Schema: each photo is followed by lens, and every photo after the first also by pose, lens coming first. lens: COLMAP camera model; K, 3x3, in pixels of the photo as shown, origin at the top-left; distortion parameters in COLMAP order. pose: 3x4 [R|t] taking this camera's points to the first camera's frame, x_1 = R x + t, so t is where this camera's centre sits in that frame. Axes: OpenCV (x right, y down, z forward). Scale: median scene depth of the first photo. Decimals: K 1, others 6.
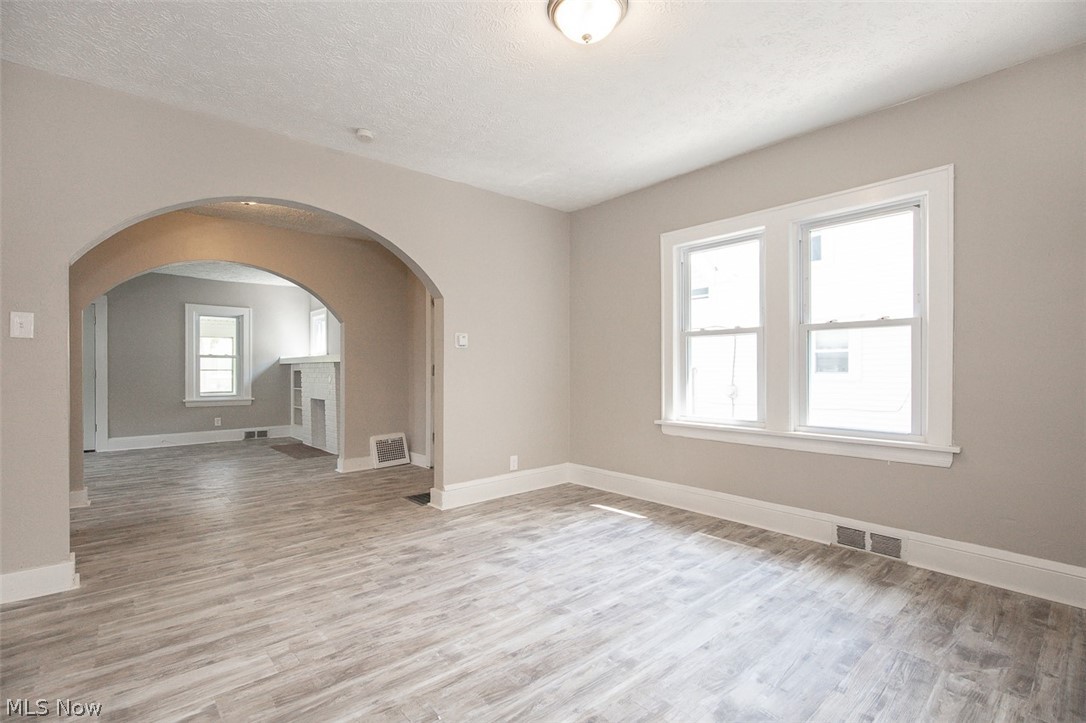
lens RADIAL K [[498.3, 0, 554.5], [0, 498.3, 365.0], [0, 0, 1]] dist [-0.013164, 0.005756]
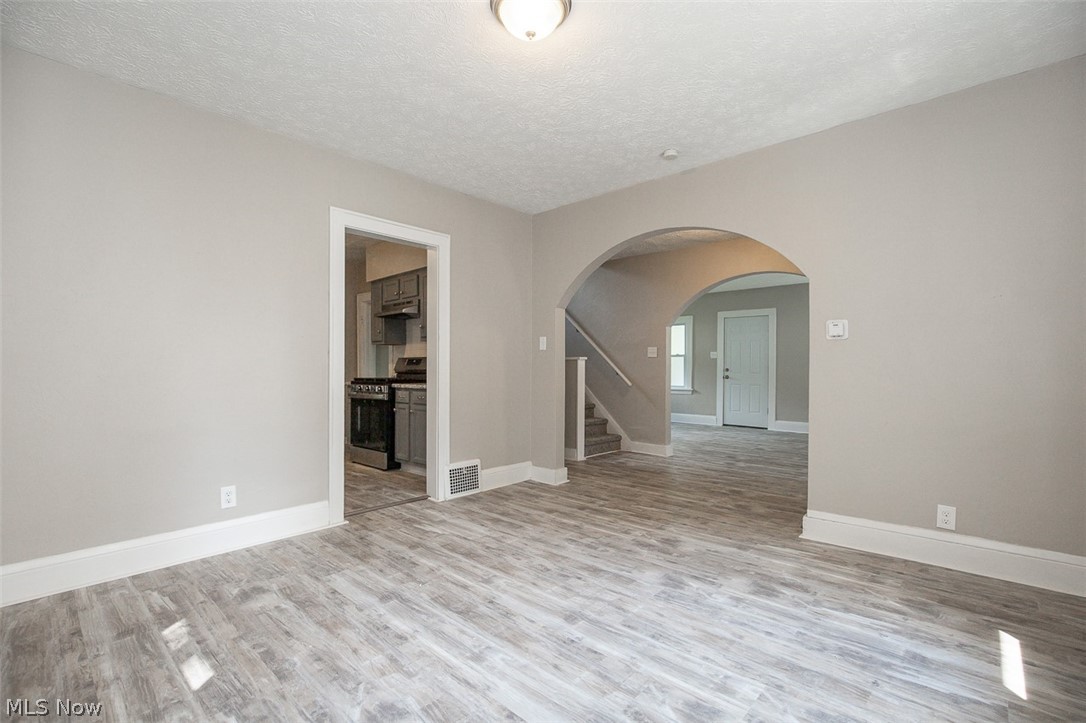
lens RADIAL K [[498.3, 0, 543.9], [0, 498.3, 369.1], [0, 0, 1]] dist [-0.013164, 0.005756]
pose [[0.094854, 0.006797, -0.995468, 0.780052], [0.007368, 0.999945, 0.007529, 0.001732], [0.995464, -0.008049, 0.094799, 0.694596]]
